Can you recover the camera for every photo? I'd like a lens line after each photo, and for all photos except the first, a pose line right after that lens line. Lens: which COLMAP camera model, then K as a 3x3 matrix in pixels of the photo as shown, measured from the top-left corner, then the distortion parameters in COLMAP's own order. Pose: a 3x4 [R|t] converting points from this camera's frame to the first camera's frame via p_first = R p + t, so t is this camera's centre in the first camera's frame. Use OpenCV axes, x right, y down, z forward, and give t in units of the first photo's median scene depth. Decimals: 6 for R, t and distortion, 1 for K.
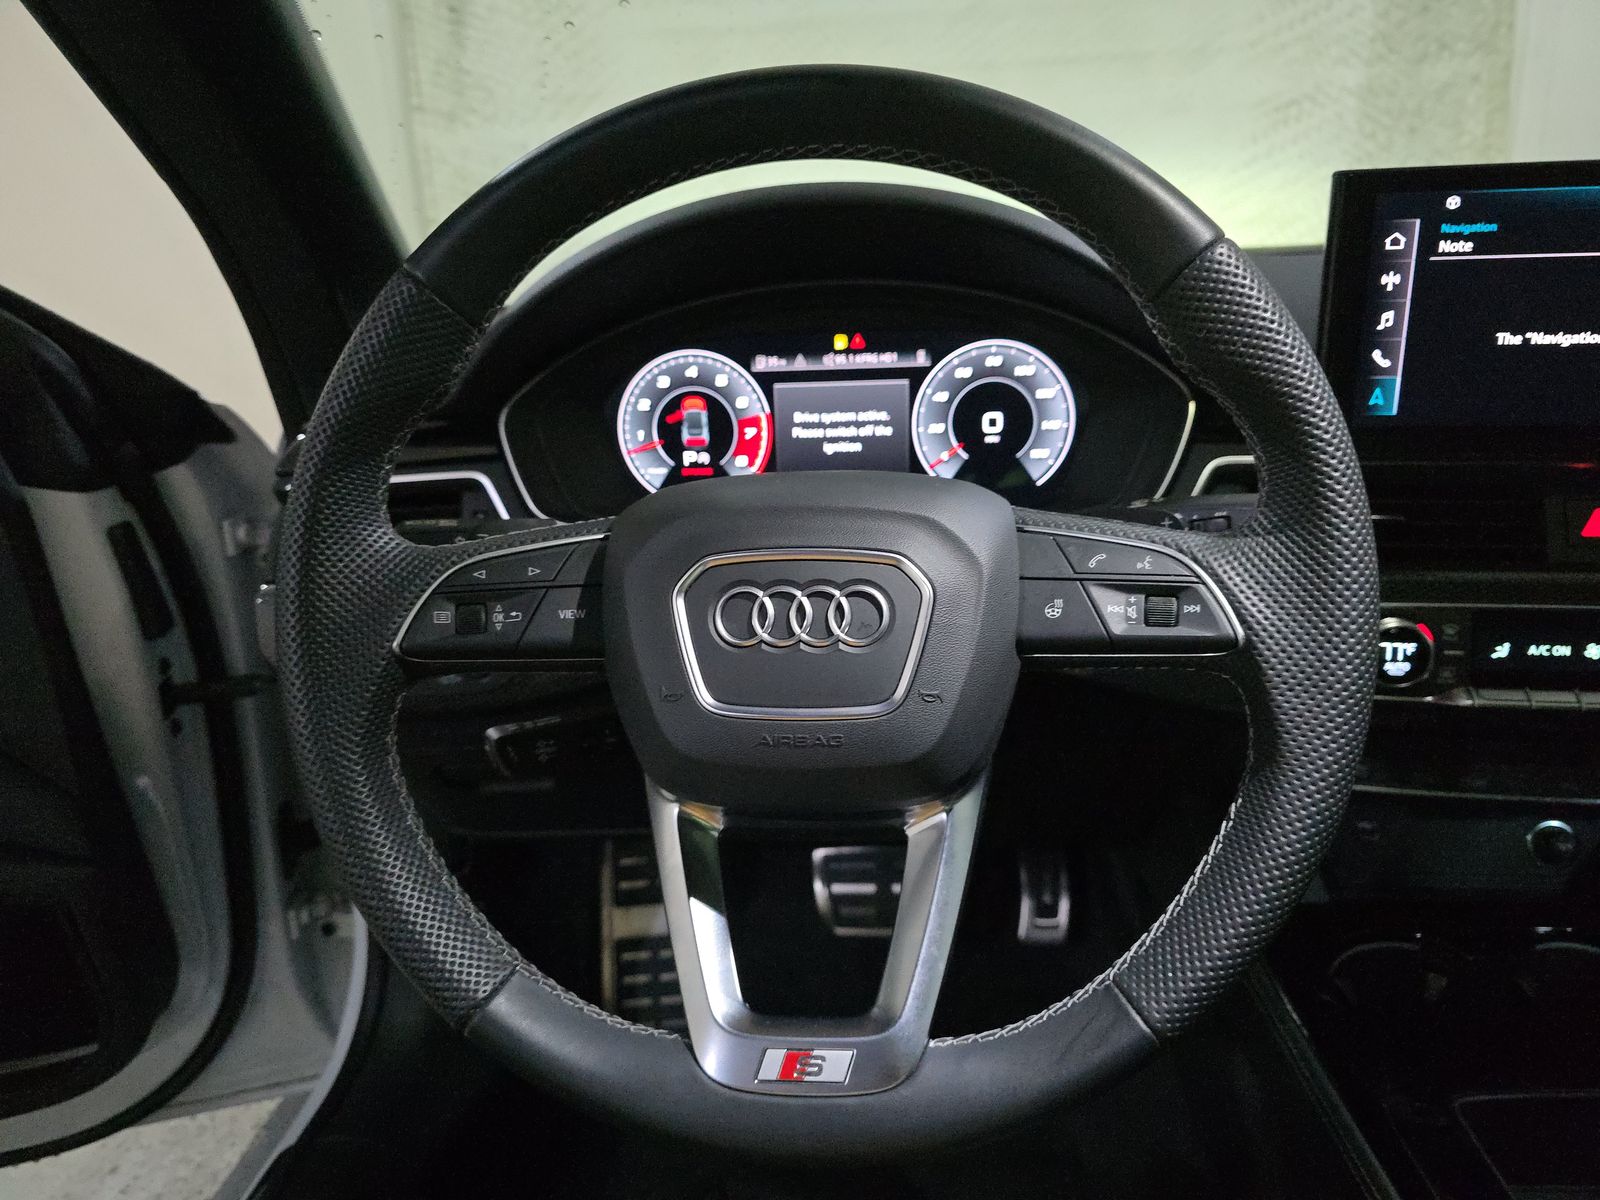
lens RADIAL K [[1093.1, 0, 815.0], [0, 1093.1, 596.6], [0, 0, 1]] dist [0.020944, -0.030787]
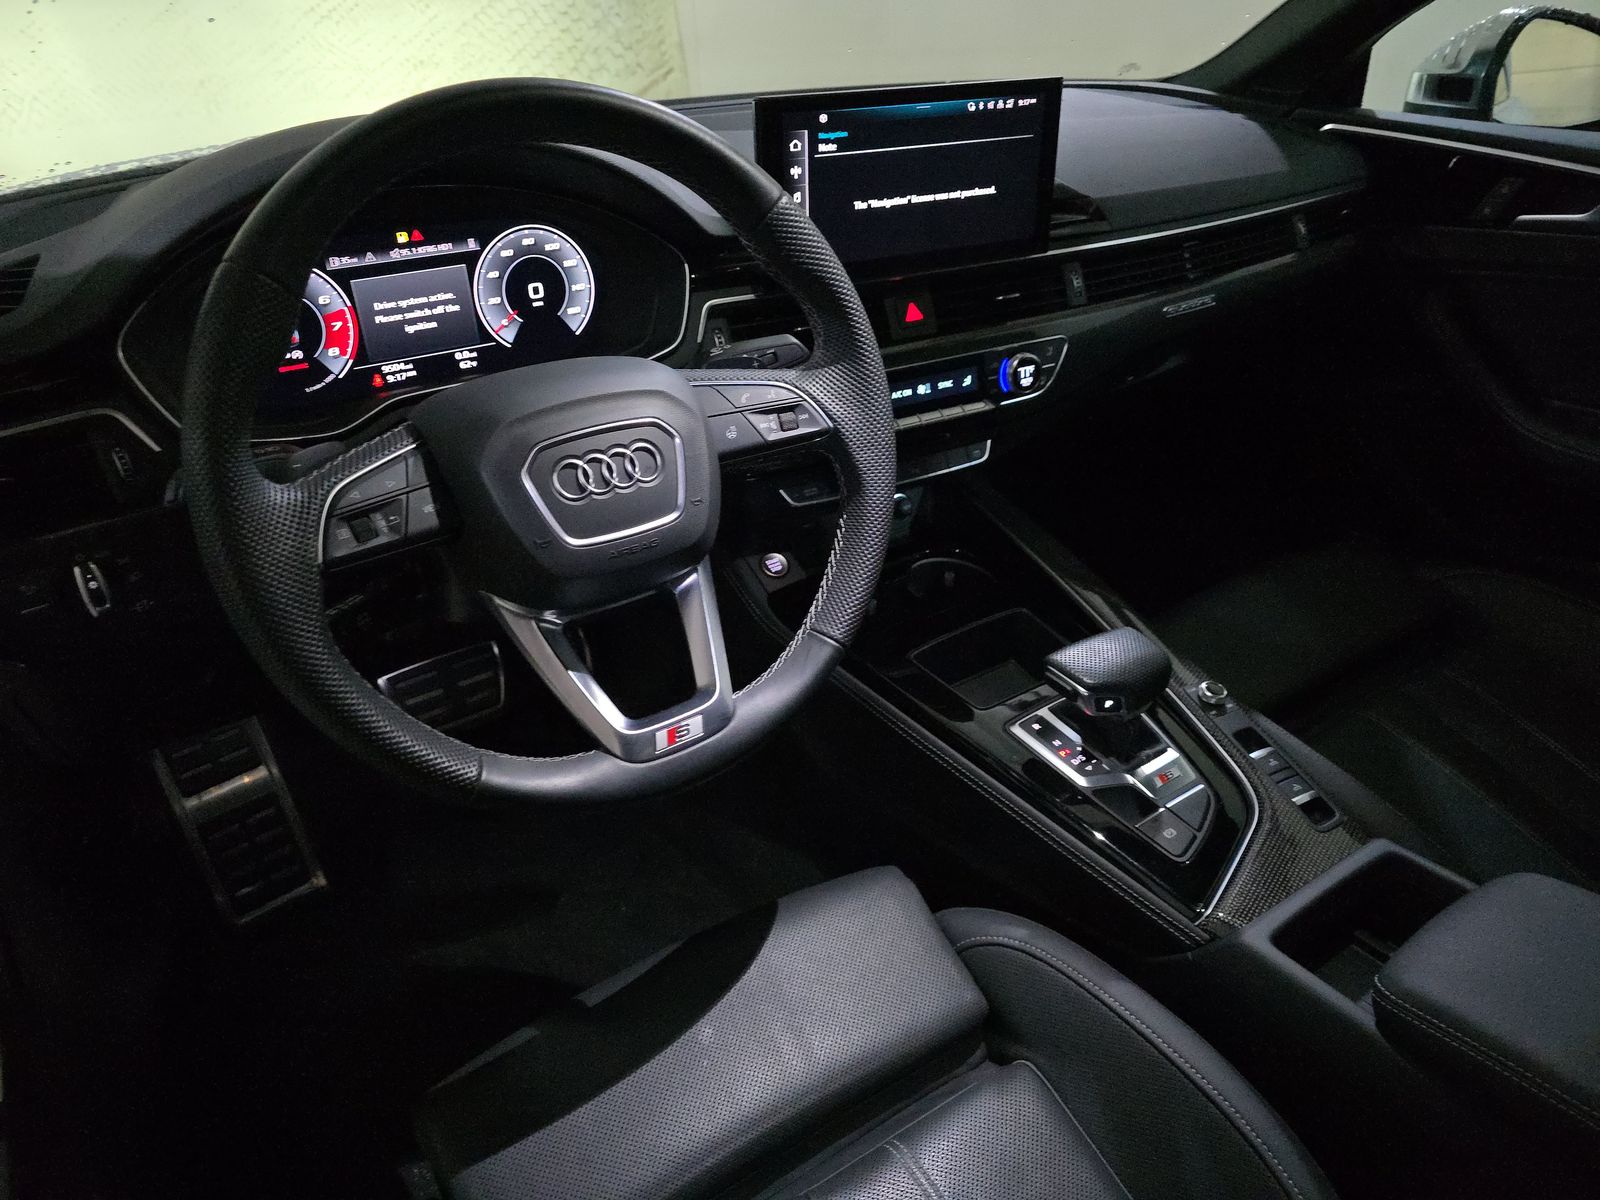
lens RADIAL K [[1093.1, 0, 791.1], [0, 1093.1, 605.7], [0, 0, 1]] dist [0.020944, -0.030787]
pose [[0.782040, -0.292089, 0.550543, -0.417983], [0.170080, 0.949865, 0.262352, -0.095023], [-0.599572, -0.111534, 0.792511, -0.233295]]
